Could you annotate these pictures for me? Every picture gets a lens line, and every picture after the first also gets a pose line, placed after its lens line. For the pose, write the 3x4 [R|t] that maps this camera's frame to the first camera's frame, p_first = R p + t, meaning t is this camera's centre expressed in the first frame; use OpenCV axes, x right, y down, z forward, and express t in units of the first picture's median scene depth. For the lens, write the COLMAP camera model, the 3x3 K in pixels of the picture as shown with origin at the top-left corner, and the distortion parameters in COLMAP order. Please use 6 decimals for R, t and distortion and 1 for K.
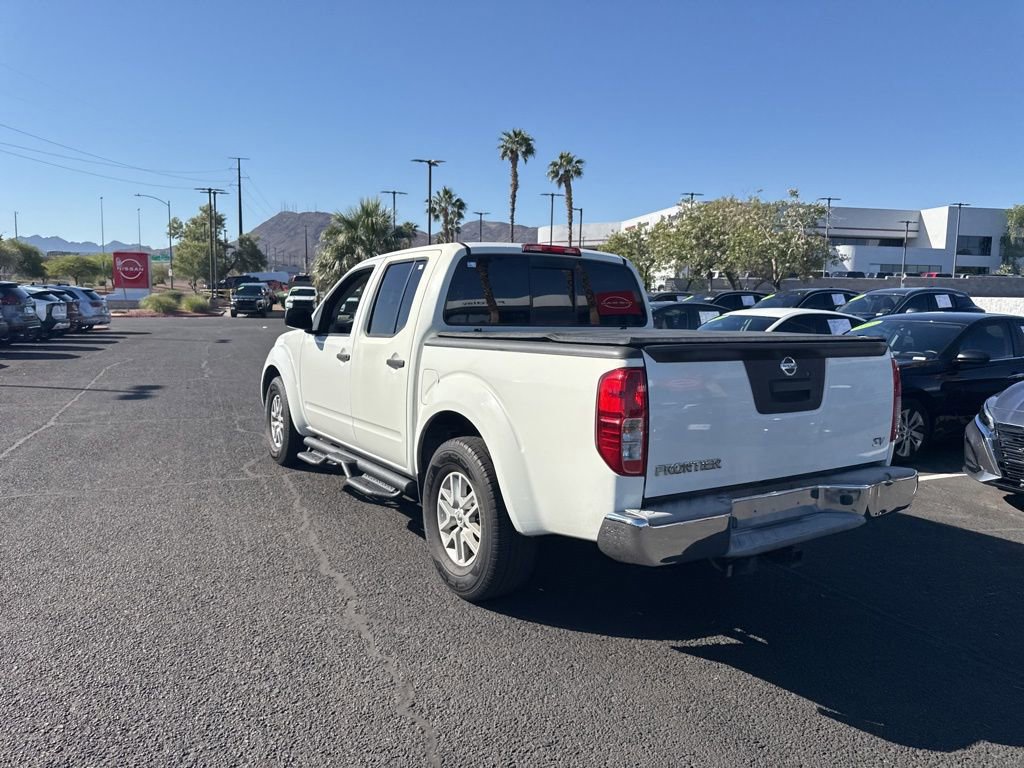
lens RADIAL K [[739.0, 0, 512.0], [0, 739.0, 384.0], [0, 0, 1]] dist [0.115632, -0.183426]
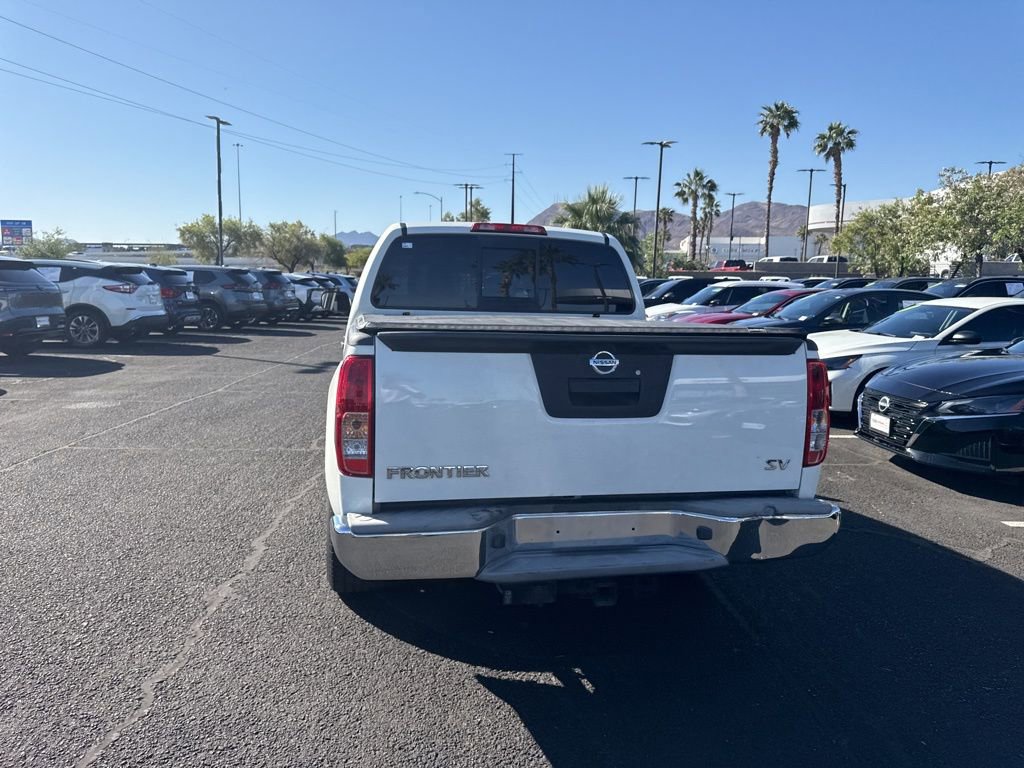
lens RADIAL K [[737.8, 0, 512.0], [0, 737.8, 384.0], [0, 0, 1]] dist [0.092106, -0.145757]
pose [[0.934343, 0.050417, -0.352792, 0.090012], [-0.044396, 0.998698, 0.025143, -0.002588], [0.353600, -0.007830, 0.935364, 0.032112]]
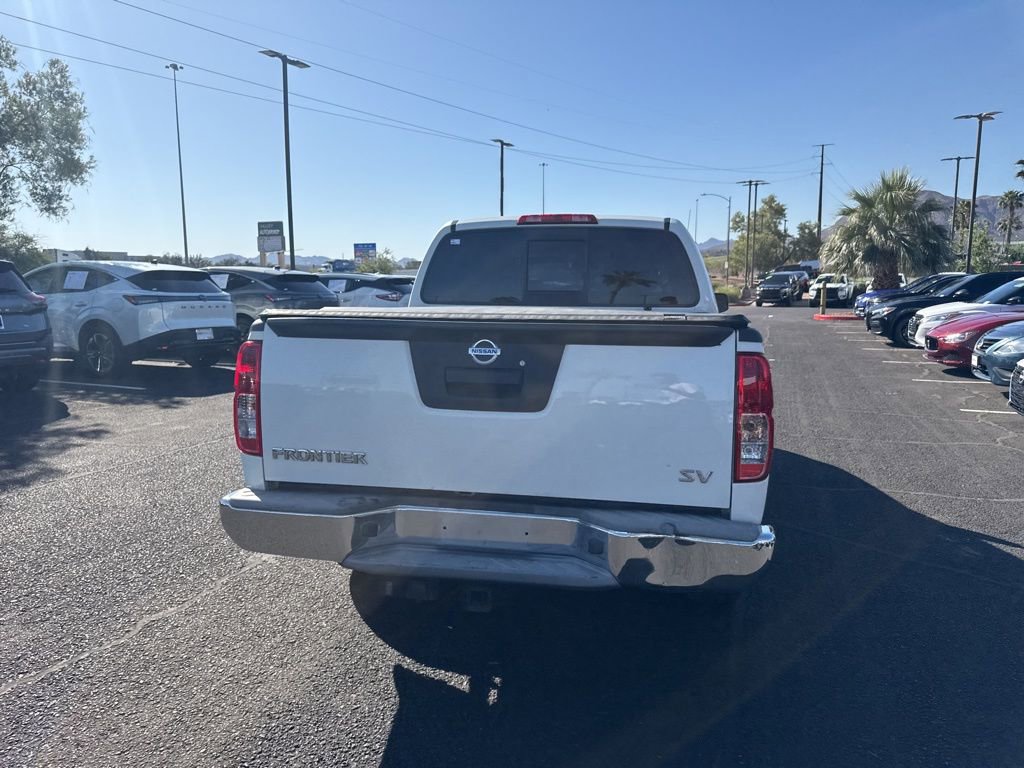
lens RADIAL K [[738.9, 0, 504.9], [0, 738.9, 381.7], [0, 0, 1]] dist [0.053486, -0.074902]
pose [[0.714347, 0.070366, -0.696245, 0.146946], [-0.063341, 0.997349, 0.035809, -0.003424], [0.696919, 0.018521, 0.716910, 0.074924]]
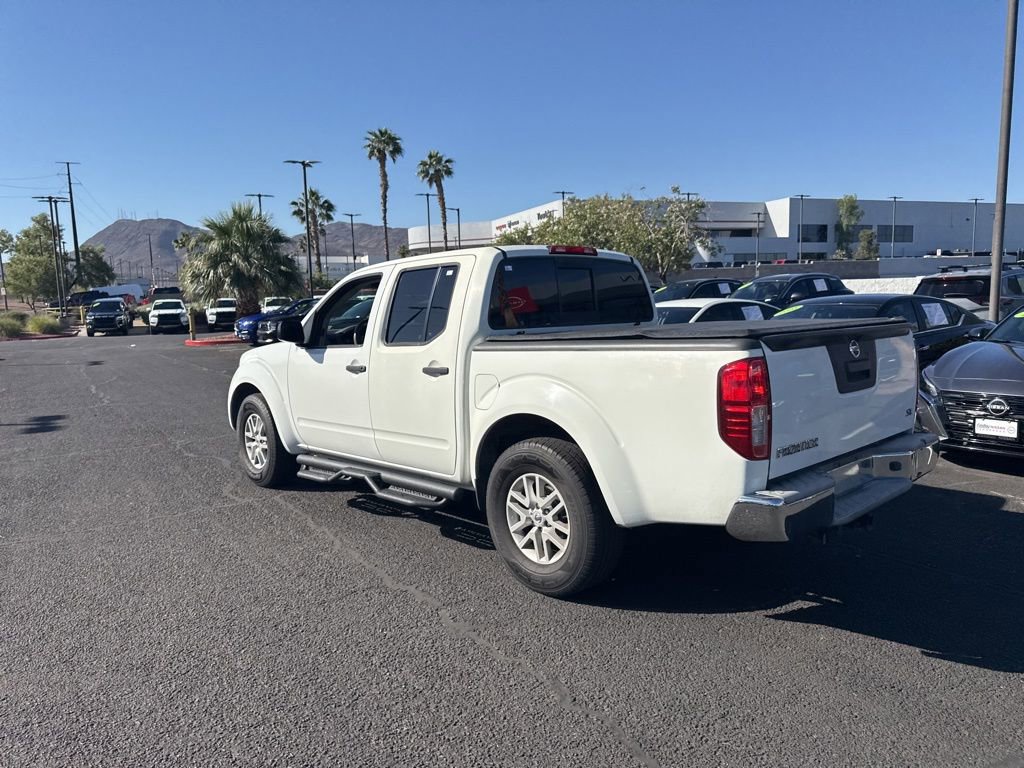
lens RADIAL K [[738.3, 0, 515.2], [0, 738.3, 400.3], [0, 0, 1]] dist [0.114507, -0.166906]
pose [[0.981337, -0.071605, 0.178467, -0.051119], [0.067819, 0.997326, 0.027230, -0.001966], [-0.179940, -0.014618, 0.983569, 0.001674]]
